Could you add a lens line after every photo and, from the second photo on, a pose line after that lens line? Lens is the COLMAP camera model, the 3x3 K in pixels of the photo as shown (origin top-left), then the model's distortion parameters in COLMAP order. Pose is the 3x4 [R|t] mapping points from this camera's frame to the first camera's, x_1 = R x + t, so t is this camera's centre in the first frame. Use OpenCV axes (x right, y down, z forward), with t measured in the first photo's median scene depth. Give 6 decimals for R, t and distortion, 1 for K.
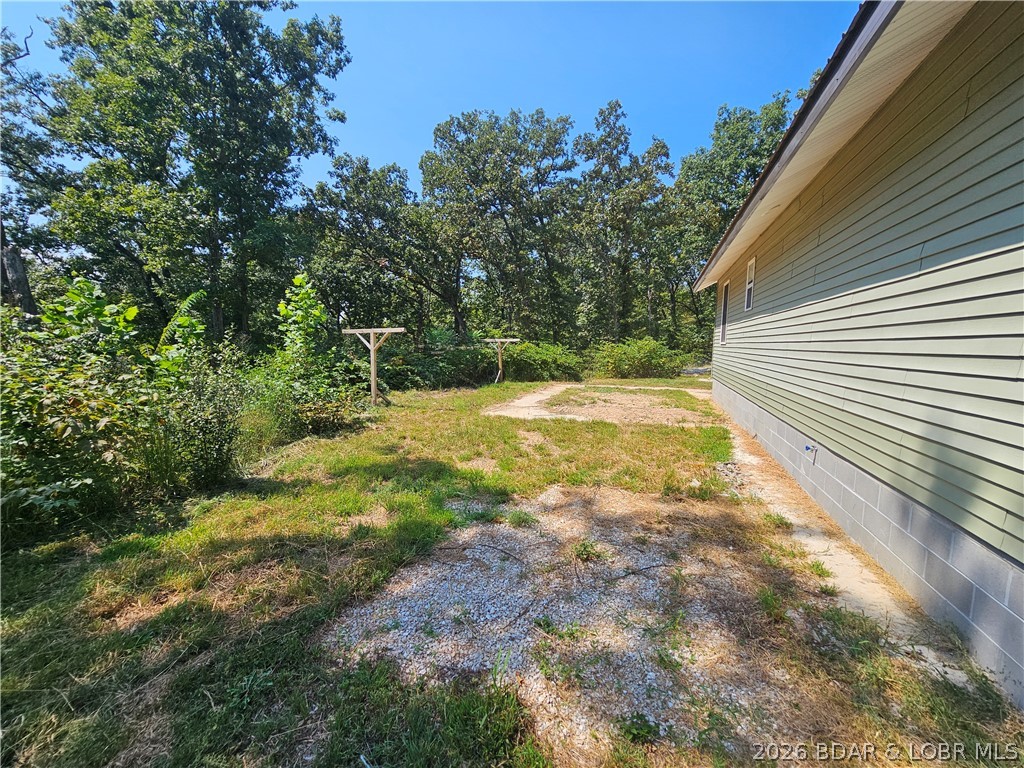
lens RADIAL K [[424.3, 0, 510.7], [0, 424.3, 391.7], [0, 0, 1]] dist [0.001755, -0.000077]
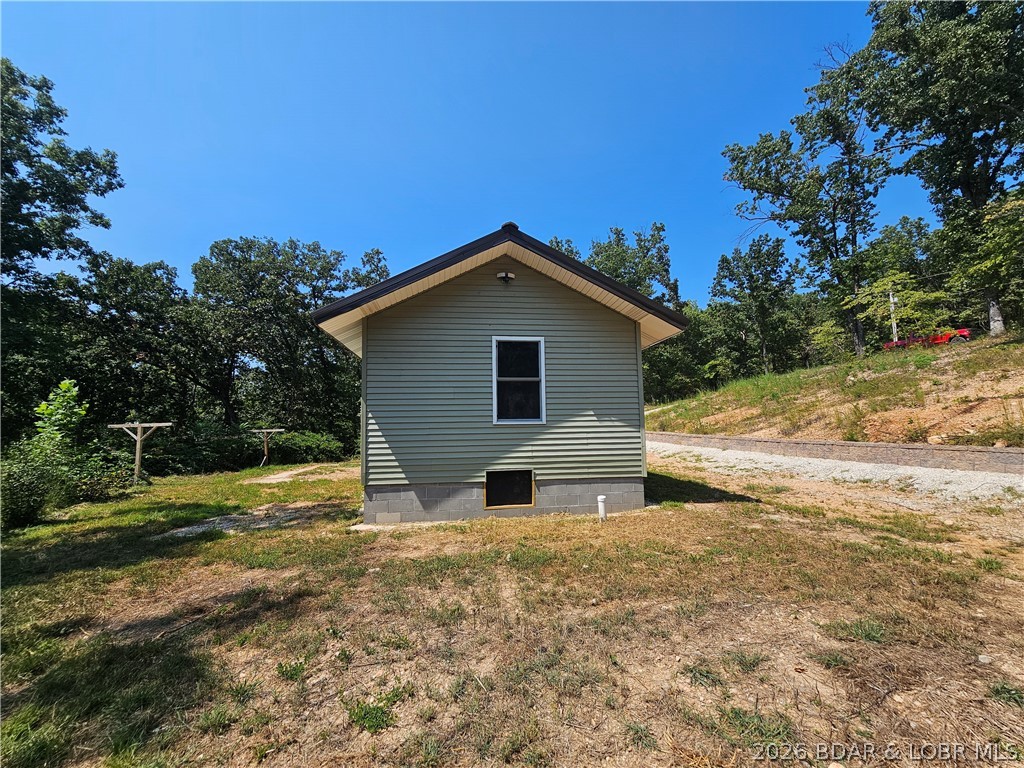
lens RADIAL K [[424.3, 0, 510.7], [0, 424.3, 391.7], [0, 0, 1]] dist [0.001755, -0.000077]
pose [[0.897852, 0.016392, 0.439993, 0.044382], [0.074391, 0.979293, -0.188286, 0.032313], [-0.433968, 0.201784, 0.878040, -0.251753]]
